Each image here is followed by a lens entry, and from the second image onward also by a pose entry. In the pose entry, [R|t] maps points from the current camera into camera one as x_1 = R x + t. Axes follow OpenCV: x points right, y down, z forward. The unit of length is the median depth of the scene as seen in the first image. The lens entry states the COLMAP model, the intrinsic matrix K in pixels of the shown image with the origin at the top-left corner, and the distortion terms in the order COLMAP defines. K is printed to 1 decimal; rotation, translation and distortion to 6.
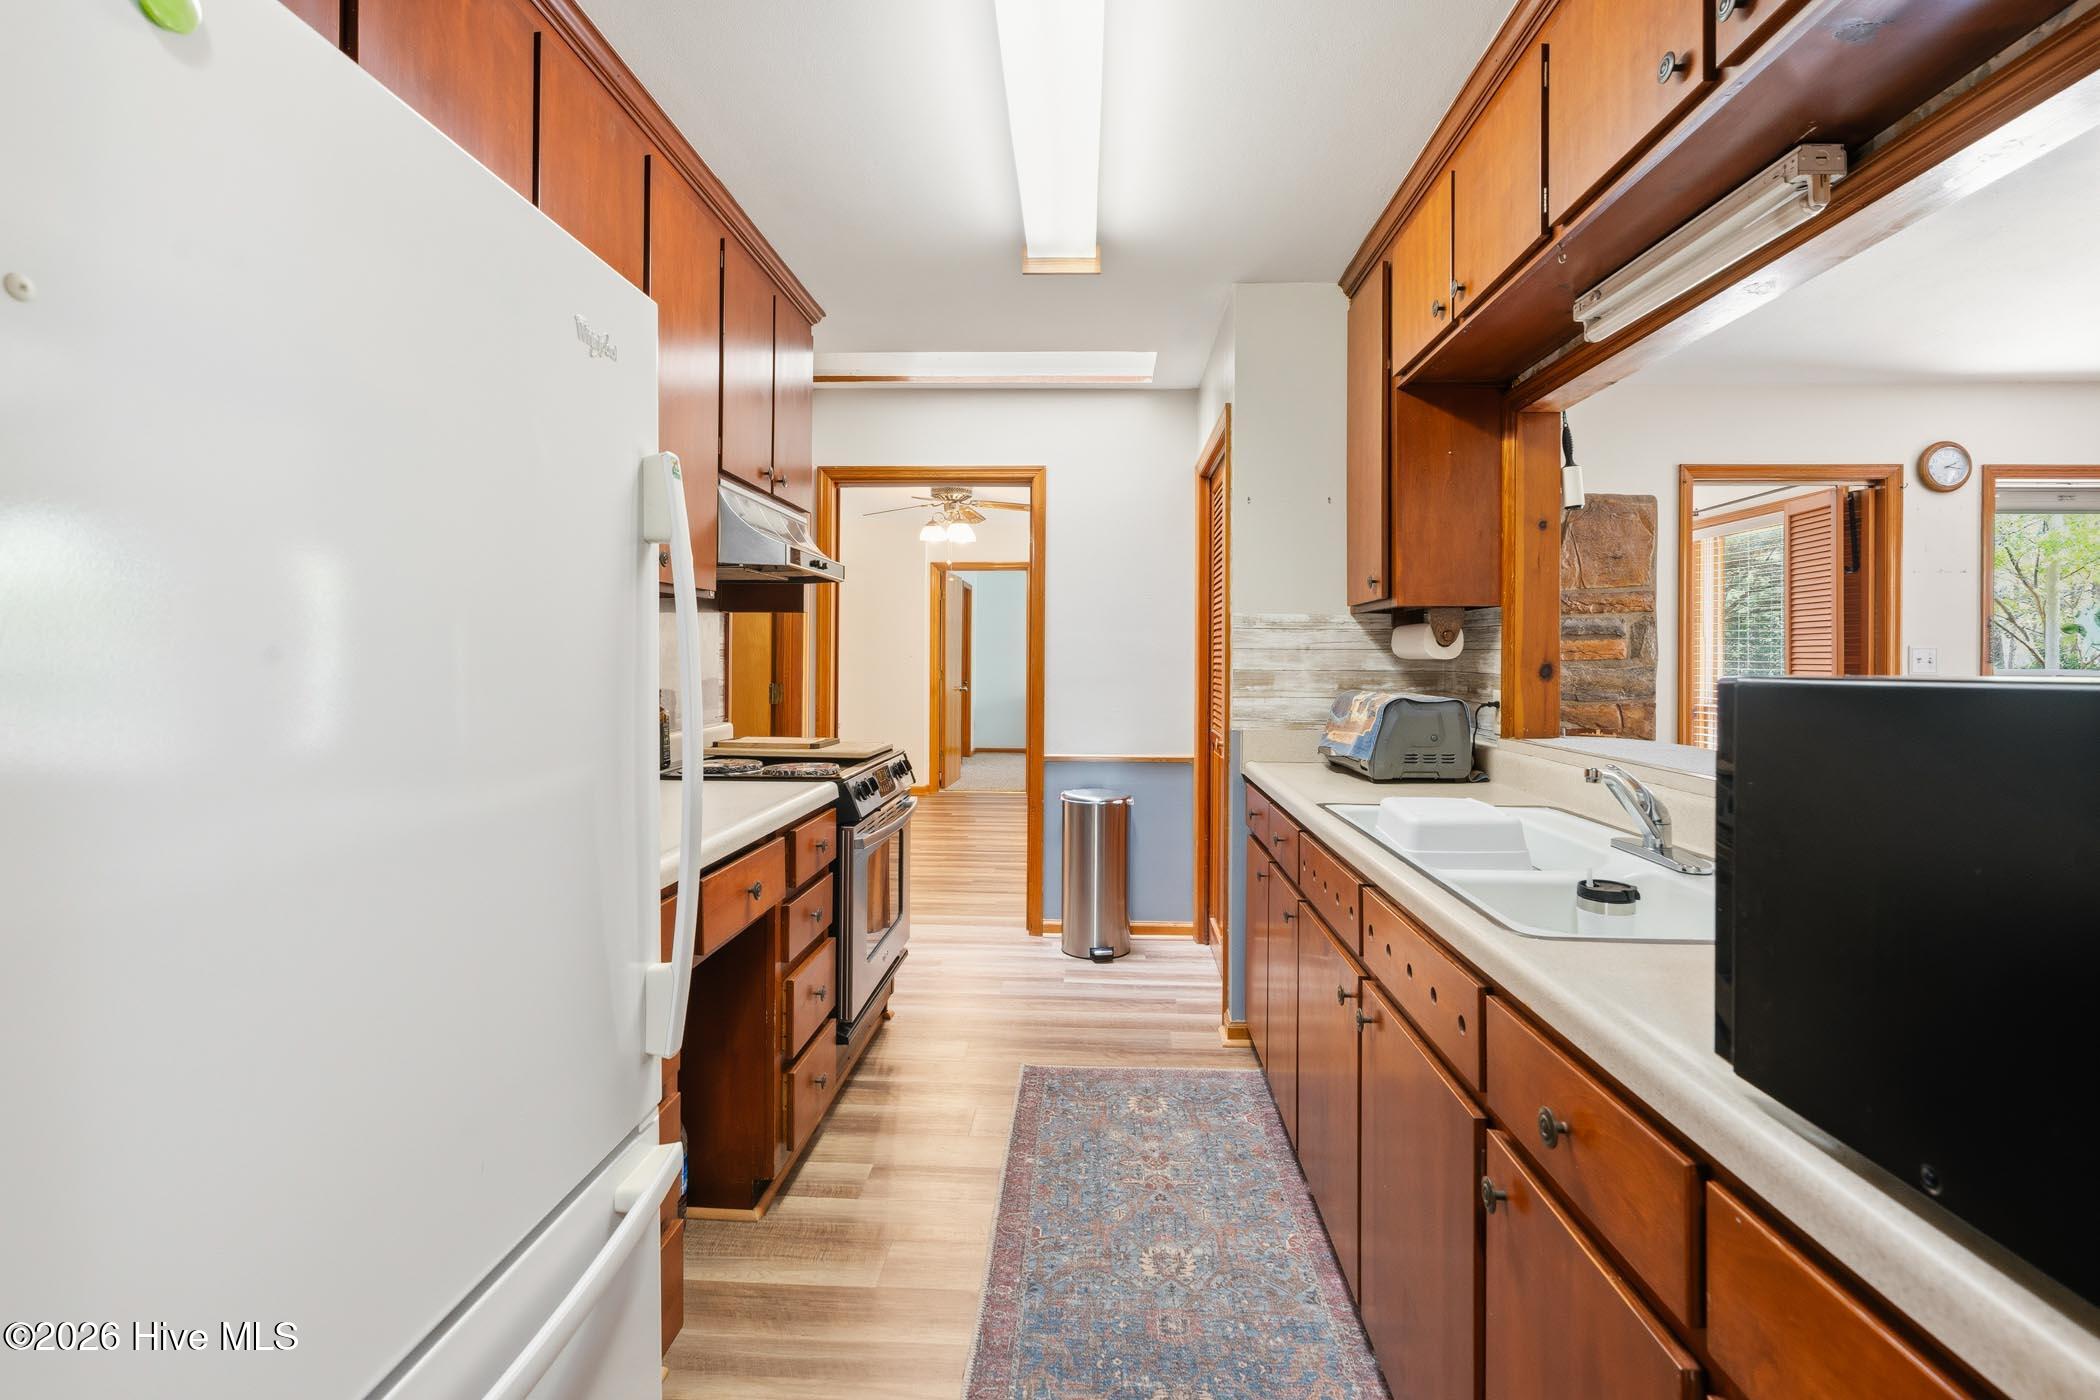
lens RADIAL K [[946.4, 0, 1060.7], [0, 946.4, 658.3], [0, 0, 1]] dist [-0.005895, 0.000098]
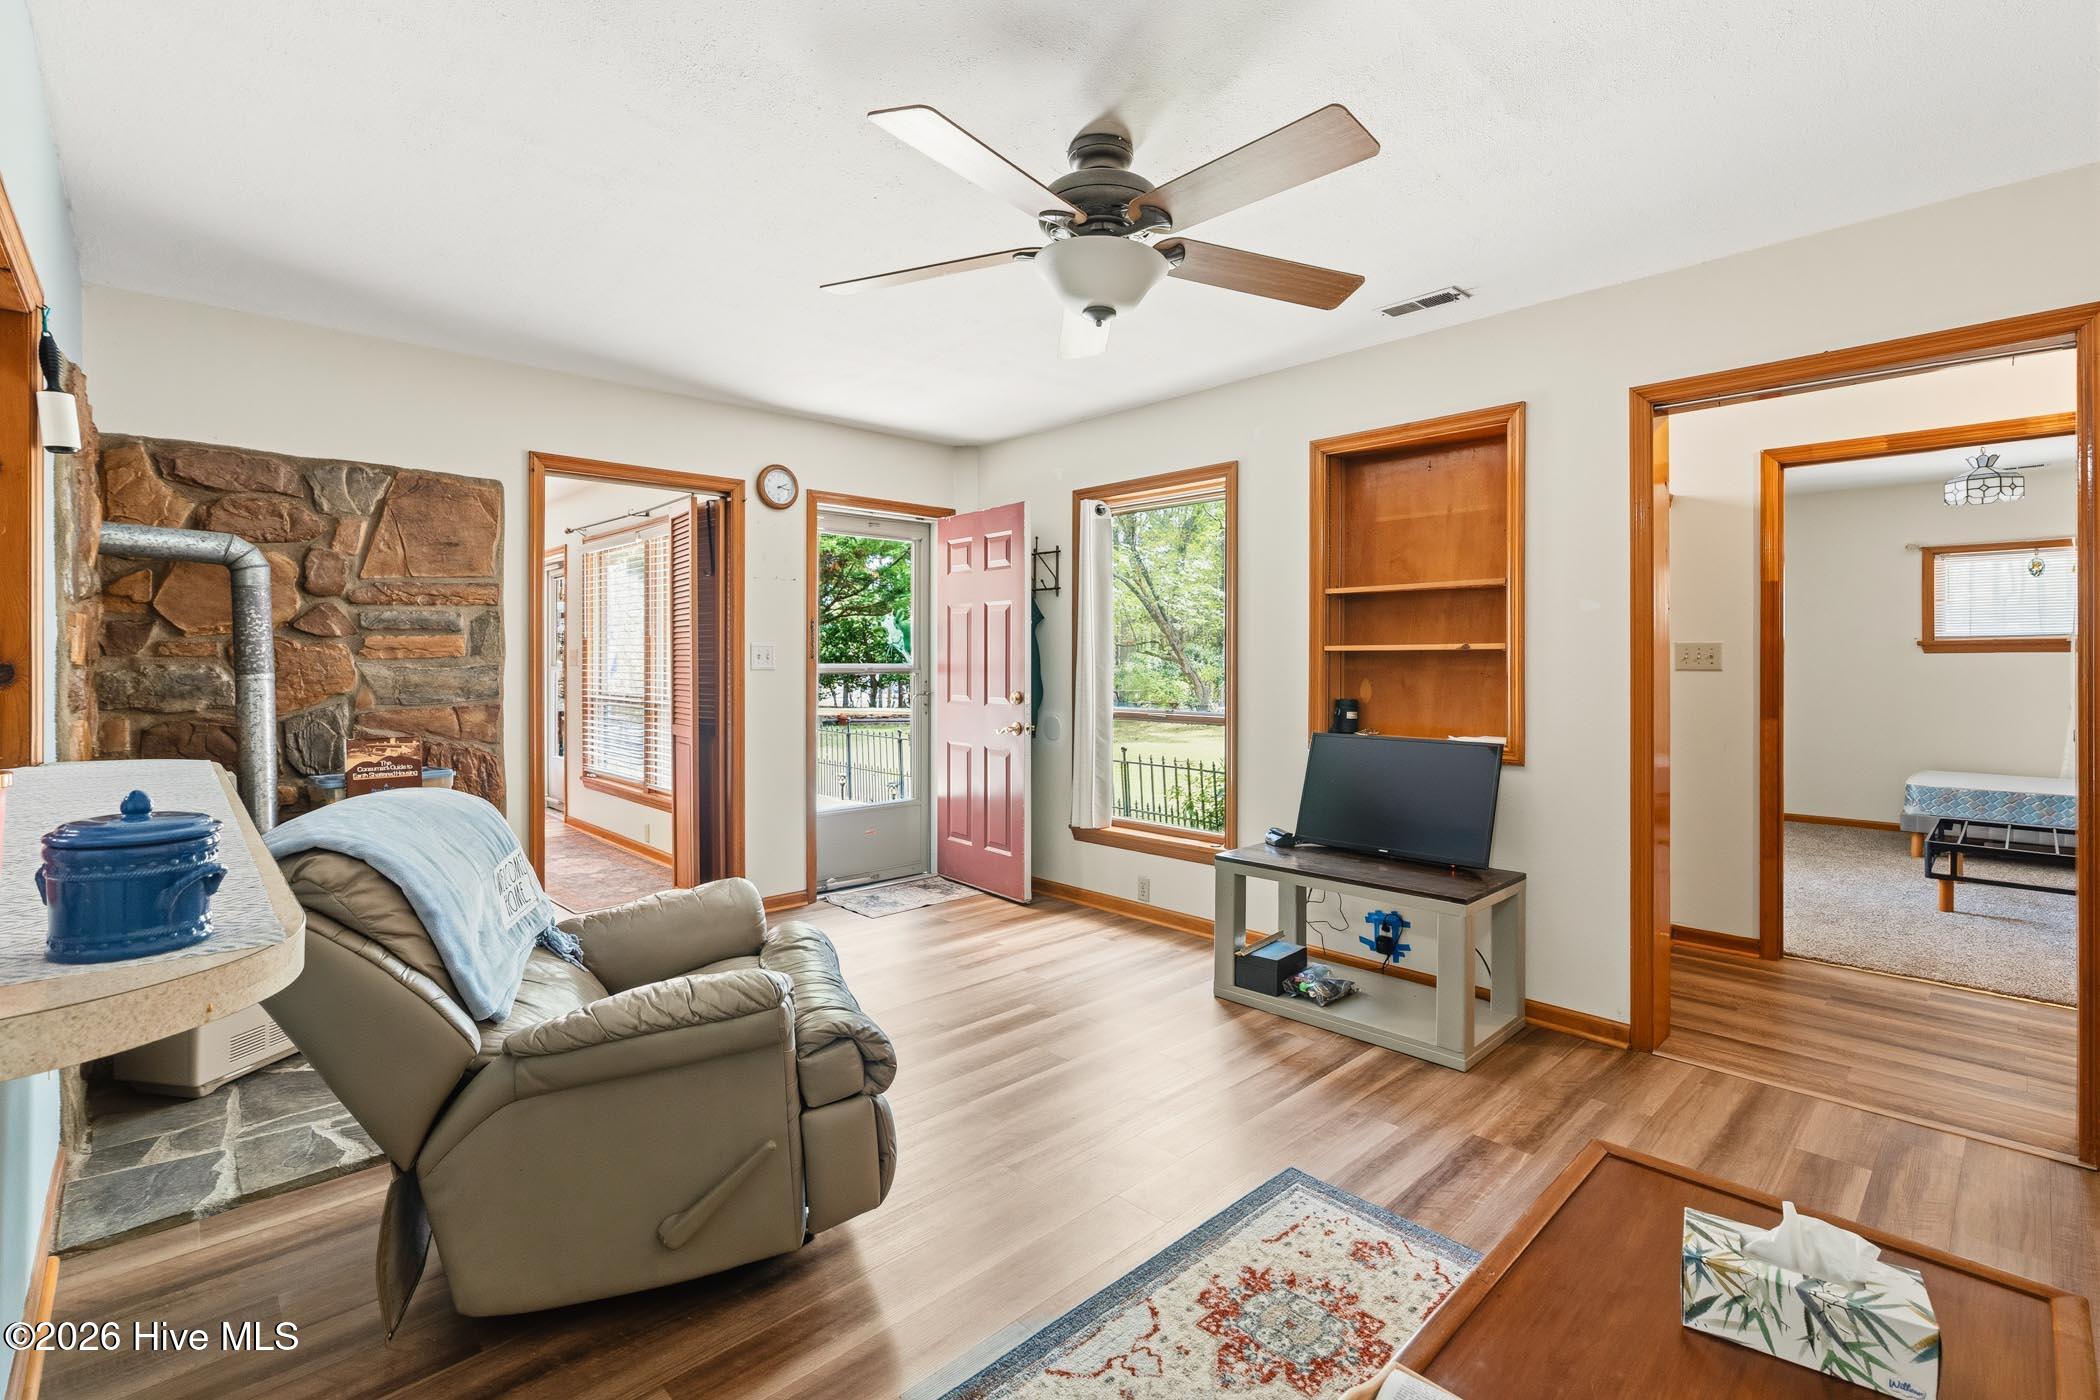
lens RADIAL K [[946.4, 0, 1060.7], [0, 946.4, 658.3], [0, 0, 1]] dist [-0.005895, 0.000098]
pose [[0.691281, -0.006345, 0.722558, 0.340072], [0.007151, 0.999973, 0.001939, 0.004385], [-0.722550, 0.003827, 0.691308, -0.038548]]
